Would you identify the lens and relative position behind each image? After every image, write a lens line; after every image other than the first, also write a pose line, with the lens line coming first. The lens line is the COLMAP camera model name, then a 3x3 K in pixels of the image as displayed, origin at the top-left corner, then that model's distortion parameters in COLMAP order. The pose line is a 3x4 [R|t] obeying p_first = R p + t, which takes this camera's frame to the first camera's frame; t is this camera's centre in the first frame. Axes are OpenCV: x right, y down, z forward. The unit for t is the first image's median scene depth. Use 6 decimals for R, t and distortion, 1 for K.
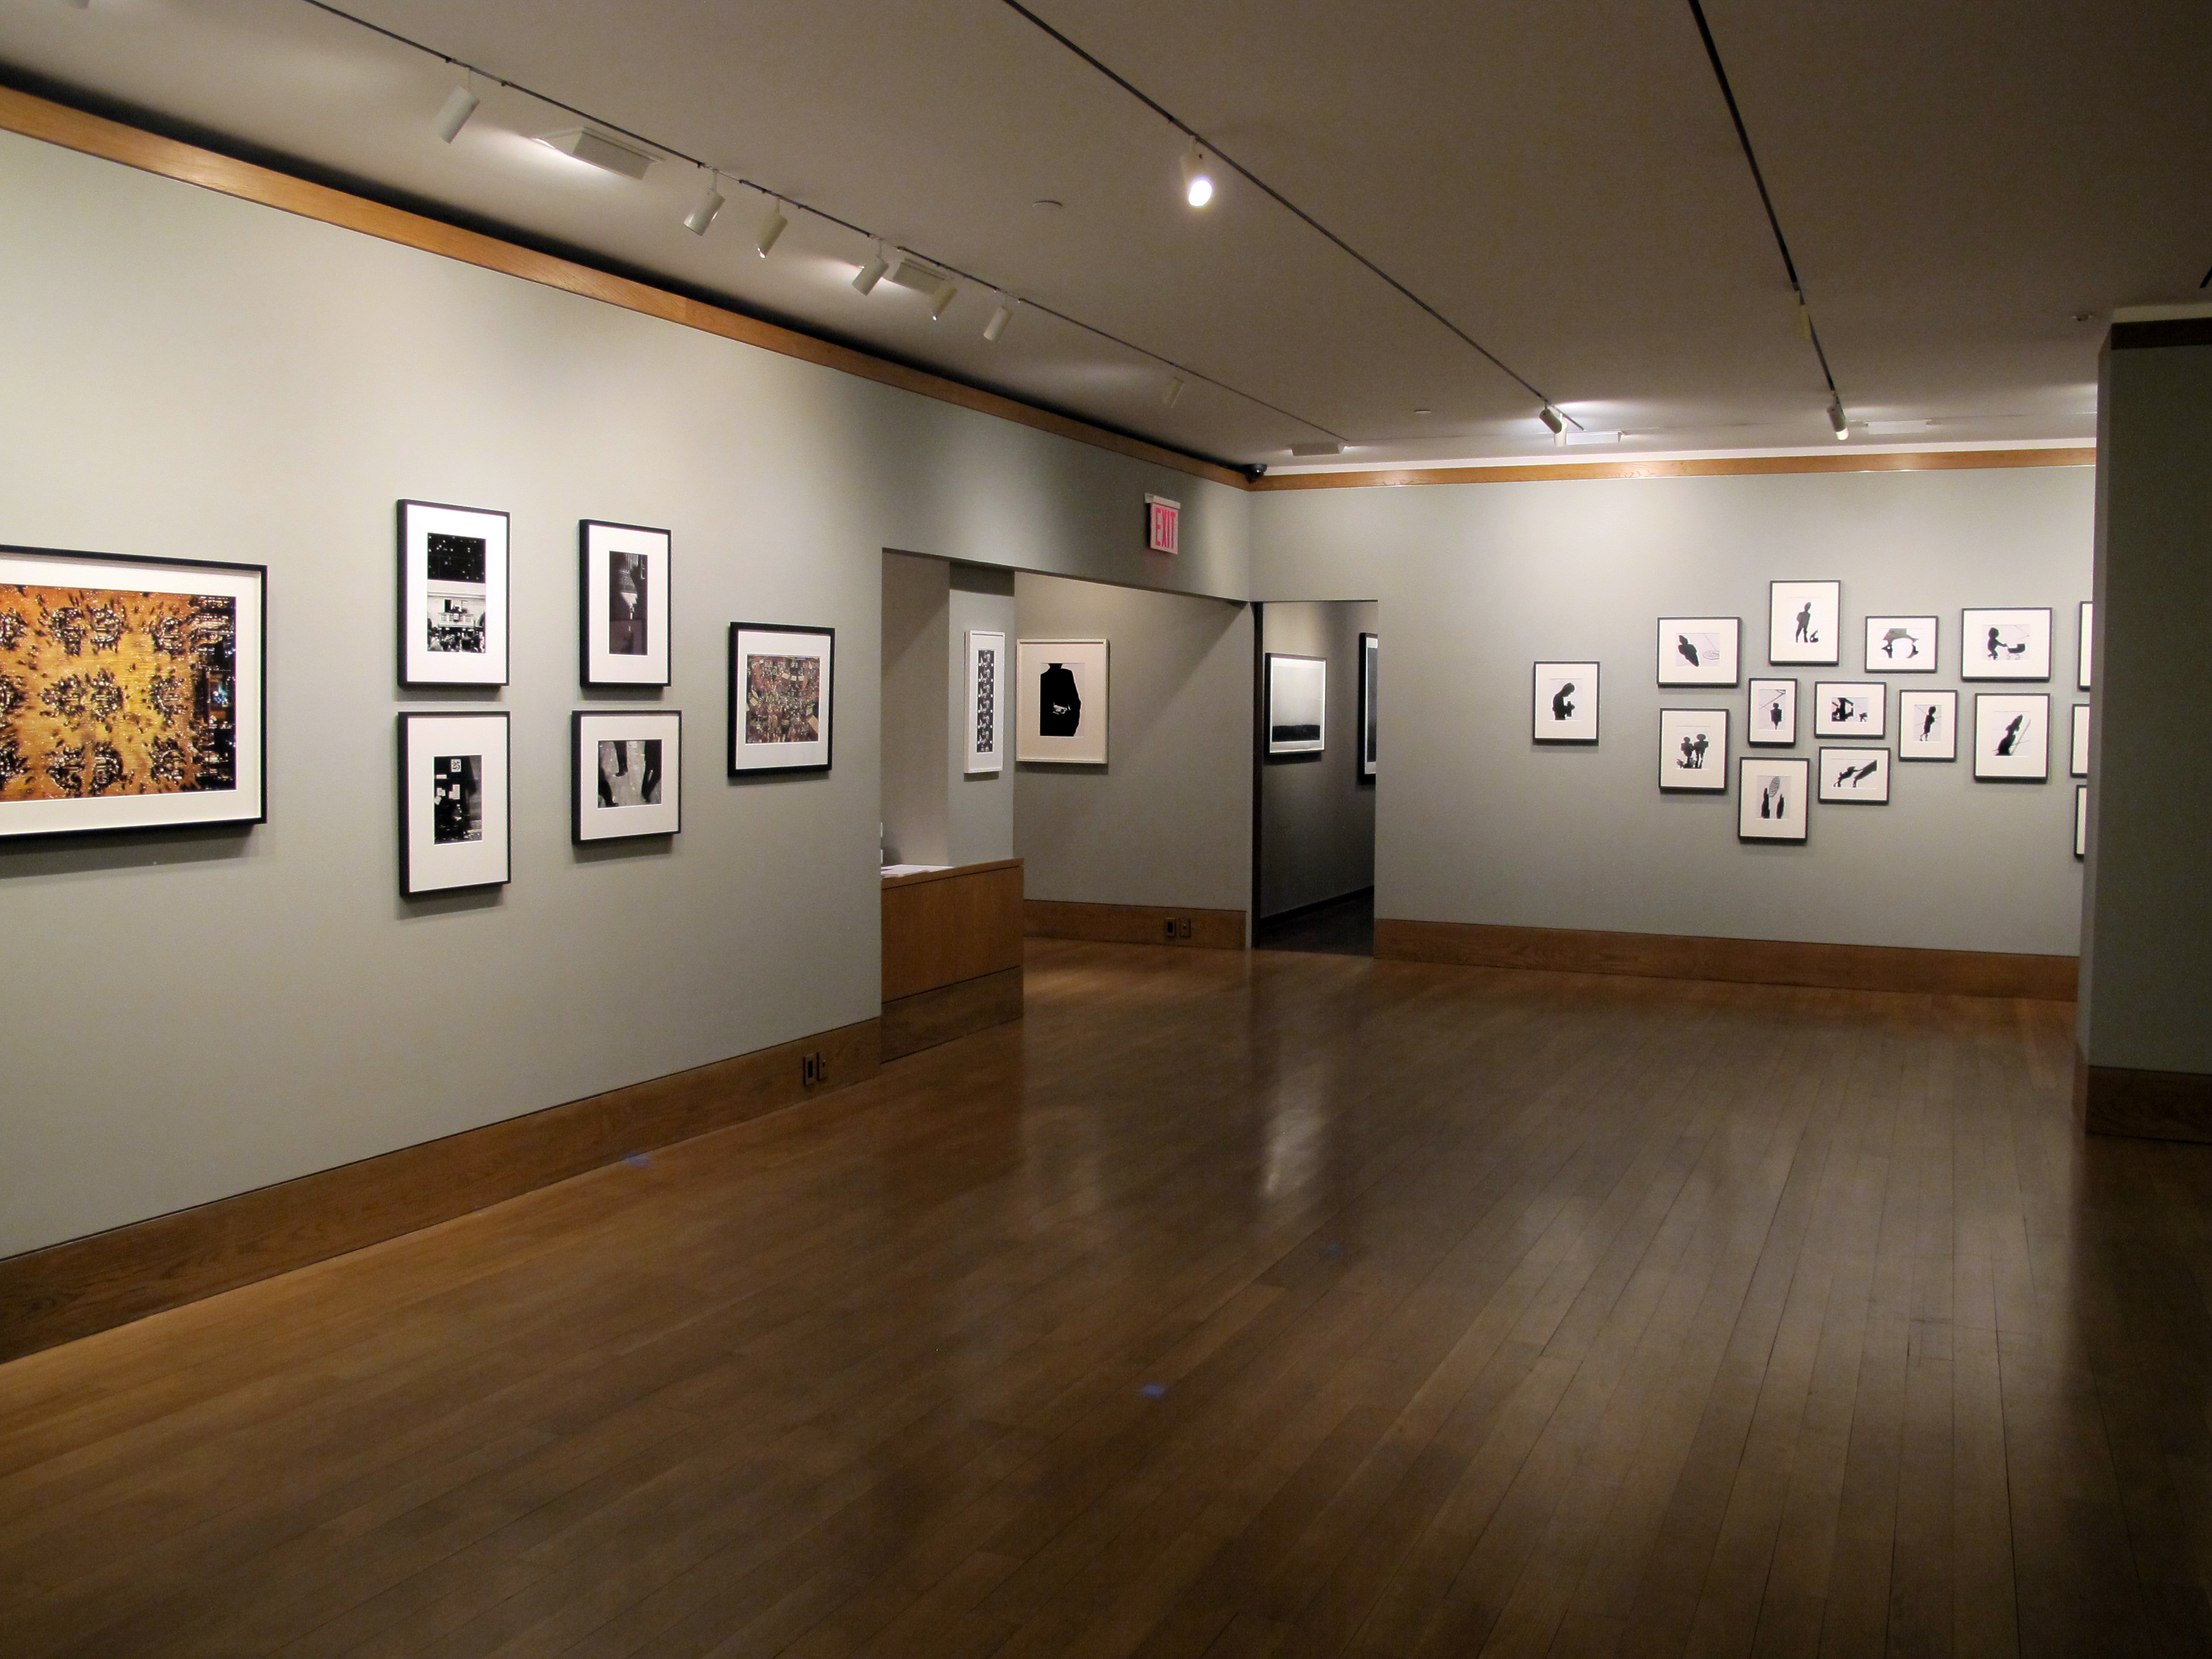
lens RADIAL K [[1862.4, 0, 1128.1], [0, 1862.4, 814.0], [0, 0, 1]] dist [-0.150428, 0.116138]
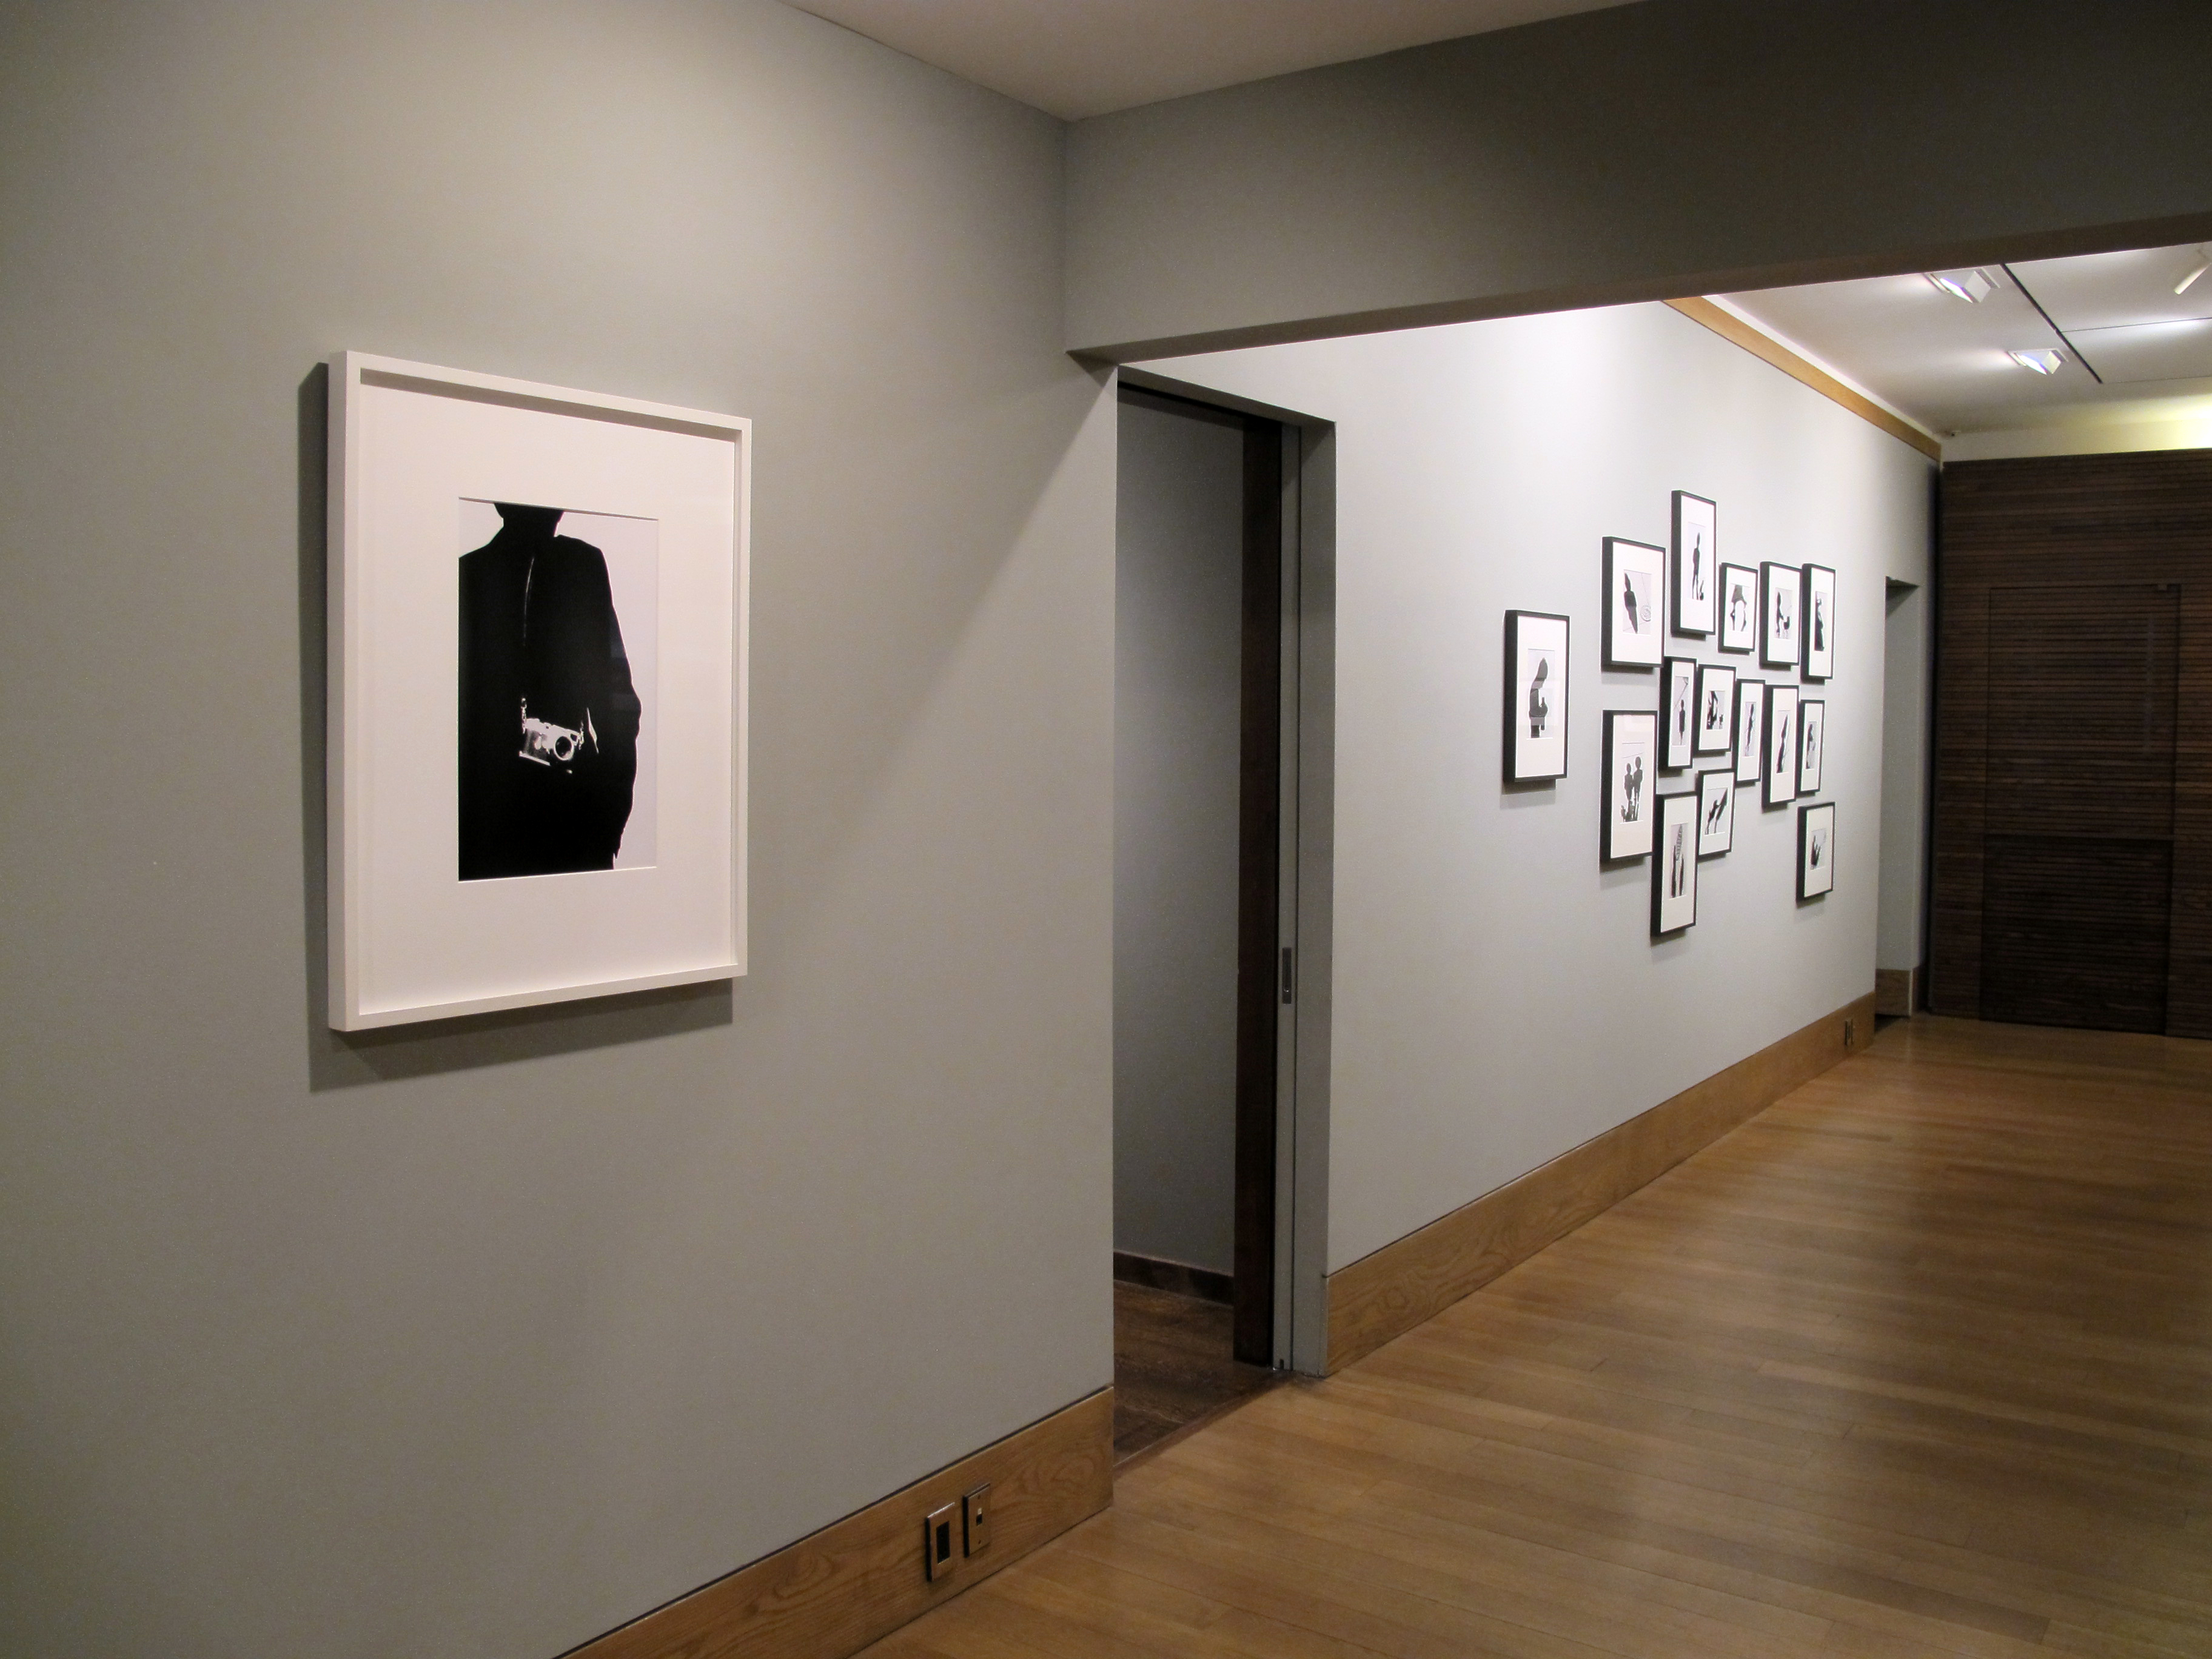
lens RADIAL K [[1862.4, 0, 1121.3], [0, 1862.4, 814.2], [0, 0, 1]] dist [-0.150428, 0.116138]
pose [[0.183293, -0.063366, 0.981014, -0.260718], [0.053714, 0.997075, 0.054368, -0.066213], [-0.981590, 0.042729, 0.186160, 1.074802]]
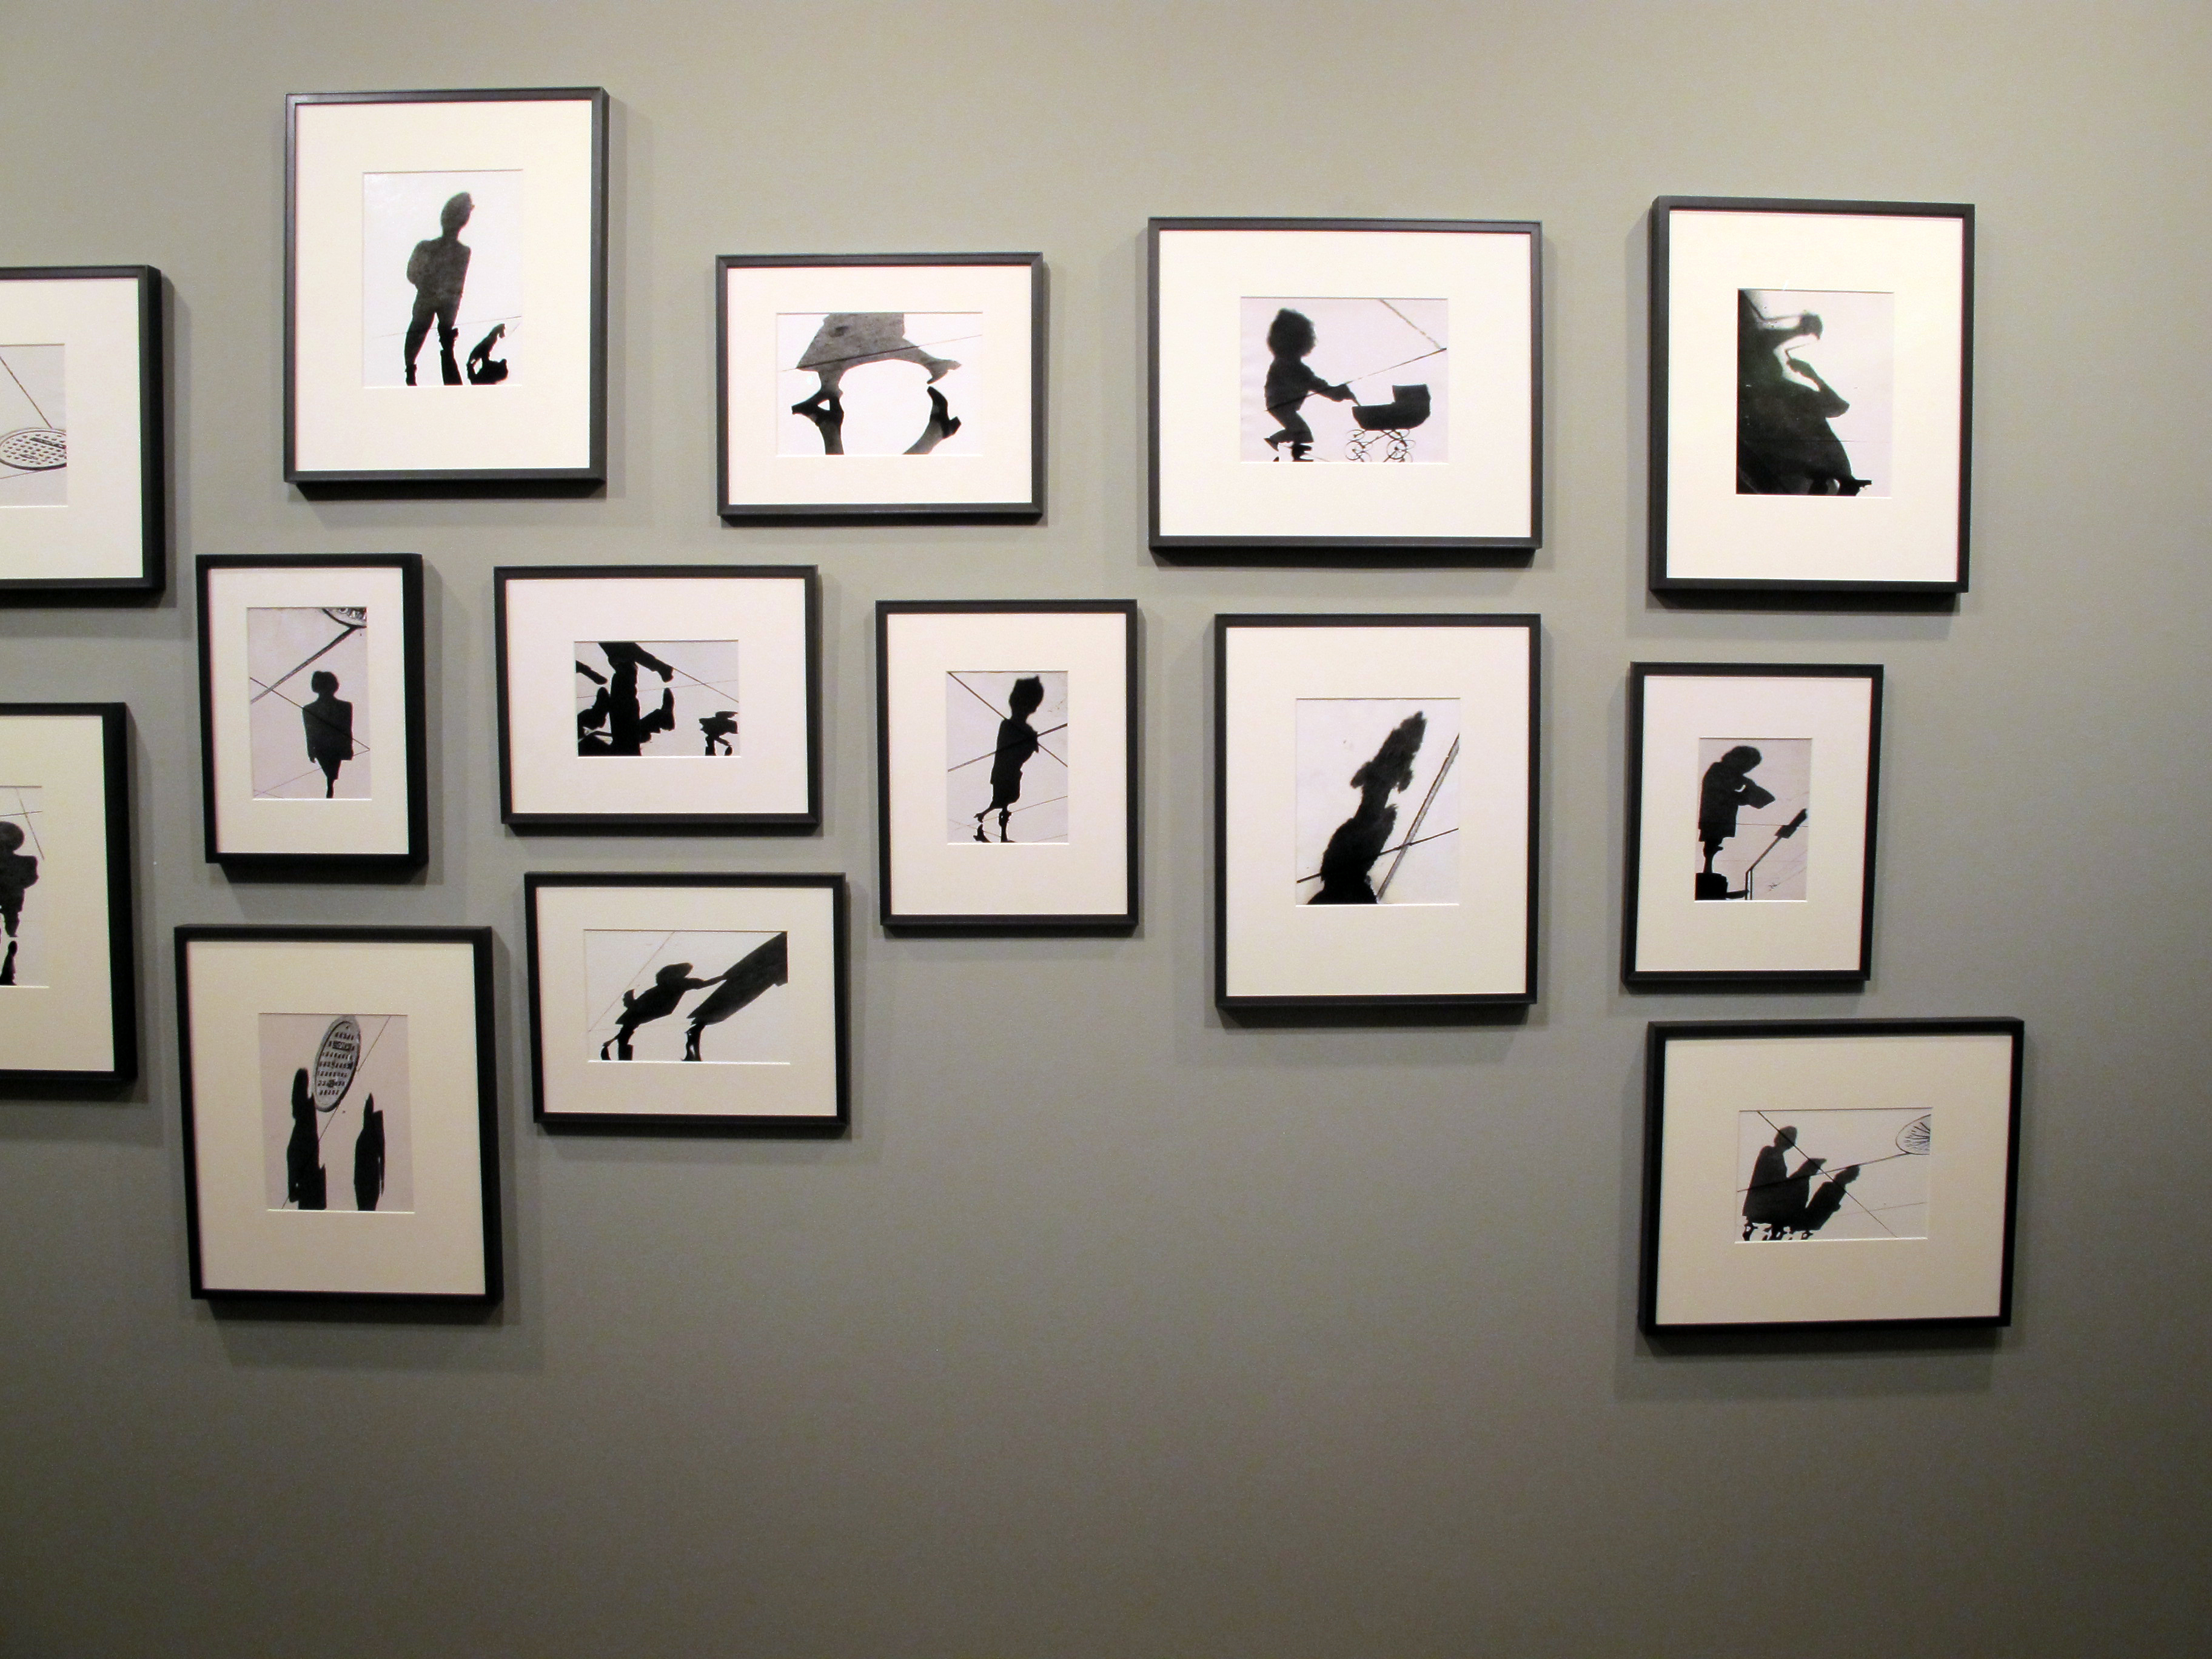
lens RADIAL K [[1862.4, 0, 1143.4], [0, 1862.4, 814.4], [0, 0, 1]] dist [-0.150428, 0.116138]
pose [[0.907194, -0.028362, 0.419754, 0.353532], [0.028098, 0.999582, 0.006813, -0.043257], [-0.419772, 0.005613, 0.907612, 0.774335]]
